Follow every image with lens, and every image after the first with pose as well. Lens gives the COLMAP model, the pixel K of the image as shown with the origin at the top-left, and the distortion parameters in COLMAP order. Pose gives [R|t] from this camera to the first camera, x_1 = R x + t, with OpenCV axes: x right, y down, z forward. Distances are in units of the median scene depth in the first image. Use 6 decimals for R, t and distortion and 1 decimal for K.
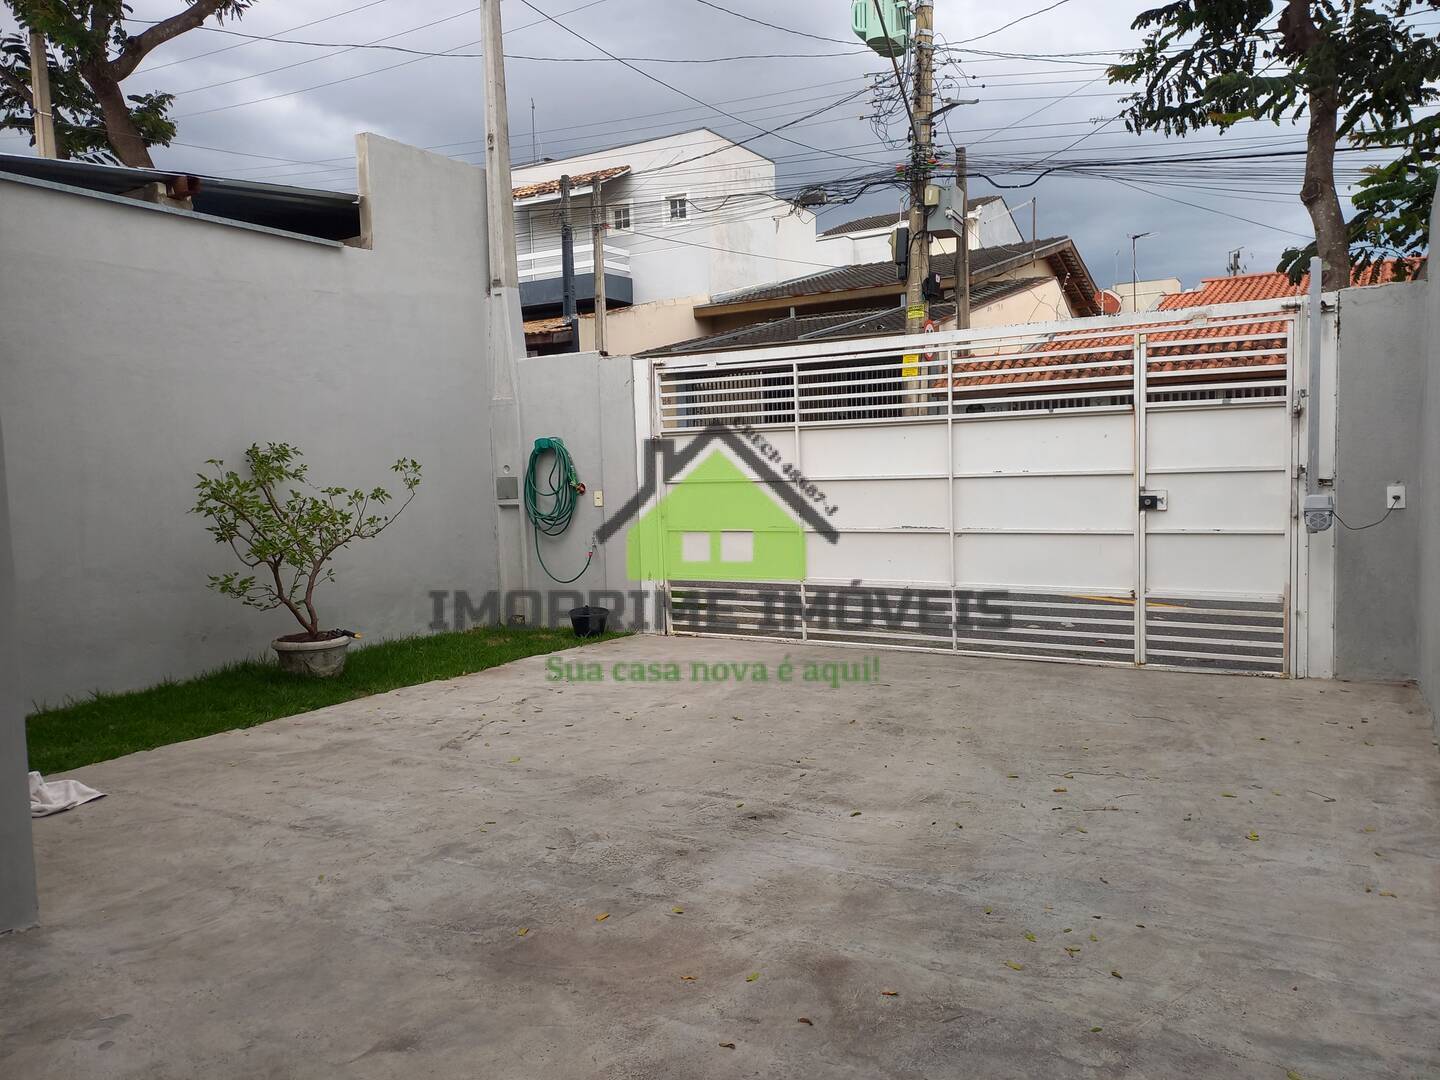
lens RADIAL K [[1051.1, 0, 720.0], [0, 1051.1, 540.0], [0, 0, 1]] dist [0.013300, -0.005300]
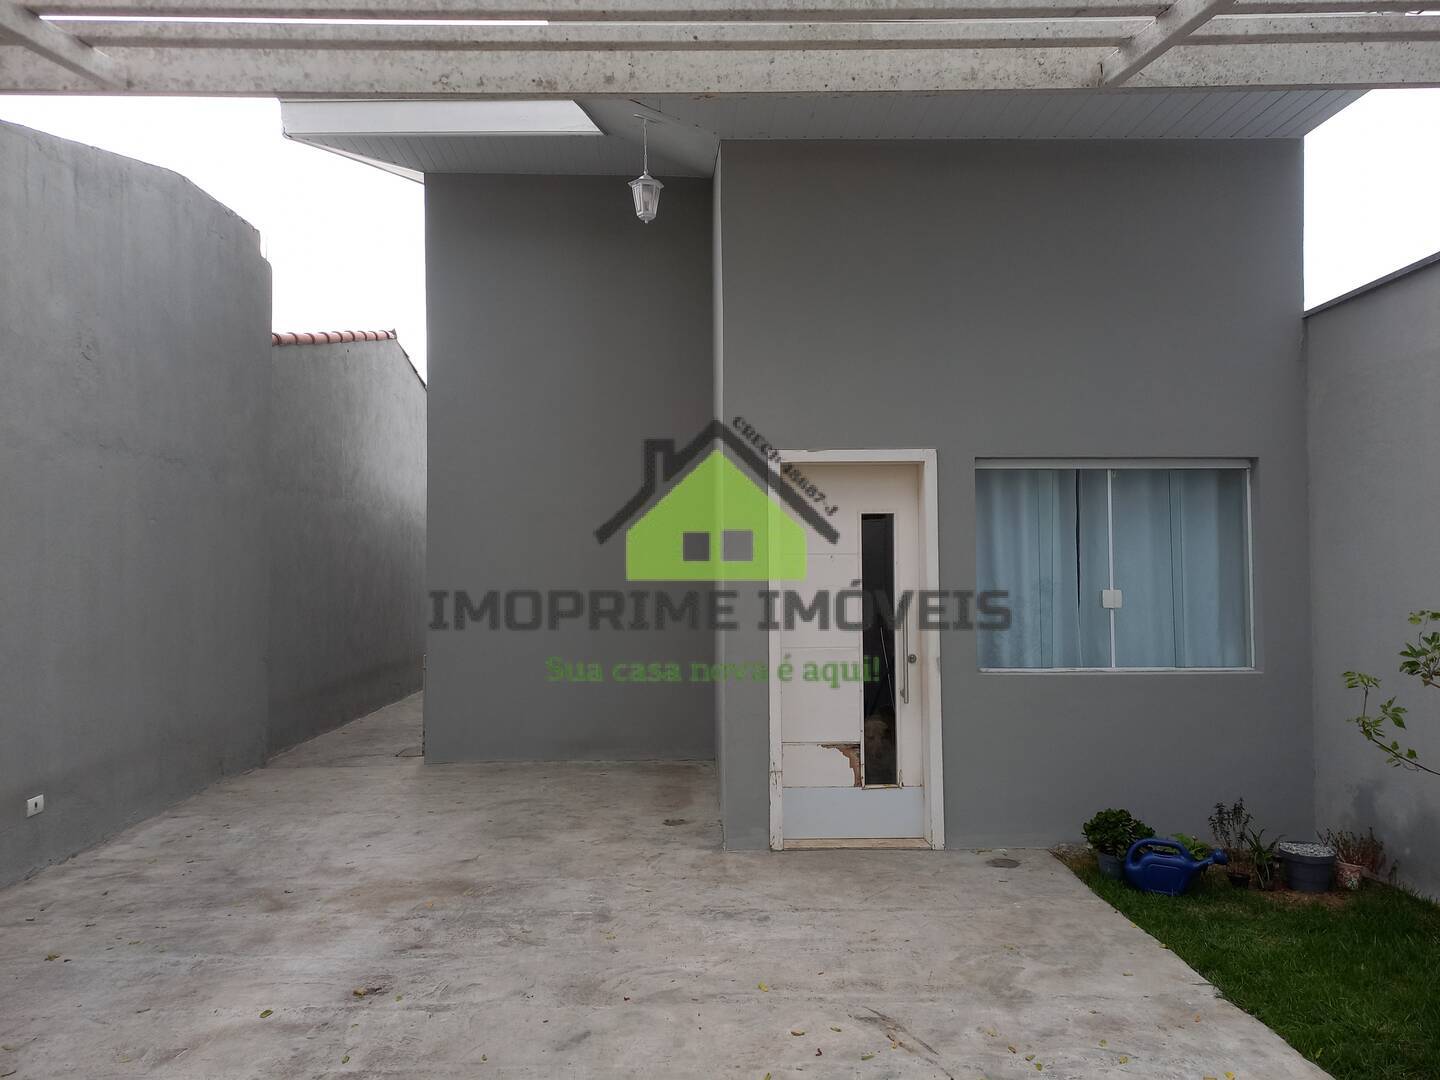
lens RADIAL K [[1051.1, 0, 720.0], [0, 1051.1, 540.0], [0, 0, 1]] dist [0.013300, -0.005300]
pose [[-0.848625, 0.011589, -0.528867, 0.296805], [-0.010407, 0.999201, 0.038593, -0.220611], [0.528892, 0.038255, -0.847827, 2.120924]]
